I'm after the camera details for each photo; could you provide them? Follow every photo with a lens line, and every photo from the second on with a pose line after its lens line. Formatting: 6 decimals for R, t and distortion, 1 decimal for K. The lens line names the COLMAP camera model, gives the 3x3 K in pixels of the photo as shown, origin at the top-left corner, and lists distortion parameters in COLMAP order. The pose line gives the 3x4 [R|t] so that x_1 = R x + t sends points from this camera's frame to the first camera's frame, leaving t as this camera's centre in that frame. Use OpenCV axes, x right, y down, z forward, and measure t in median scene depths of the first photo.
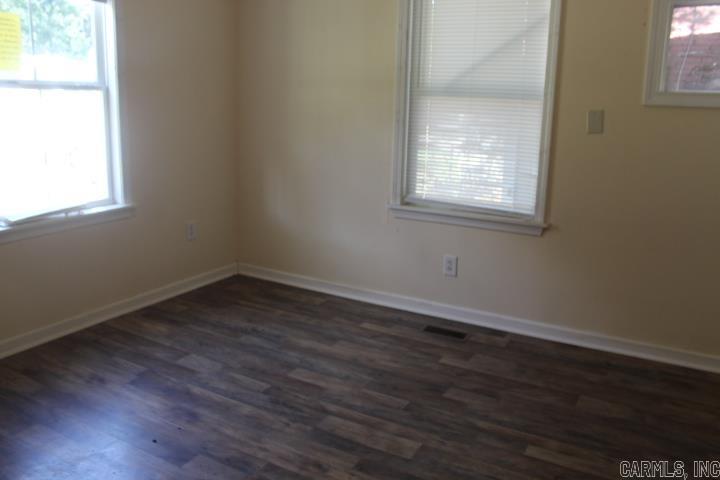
lens RADIAL K [[603.6, 0, 362.3], [0, 603.6, 236.2], [0, 0, 1]] dist [-0.169055, 0.156786]
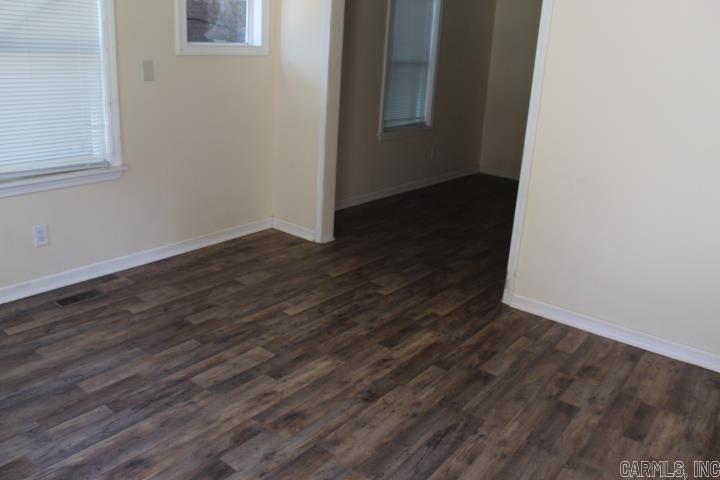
lens RADIAL K [[603.6, 0, 362.3], [0, 603.6, 236.2], [0, 0, 1]] dist [-0.169055, 0.156786]
pose [[0.149497, -0.323508, 0.934341, -0.824691], [0.171171, 0.939160, 0.297789, -0.177459], [-0.973833, 0.115414, 0.195777, 0.430086]]
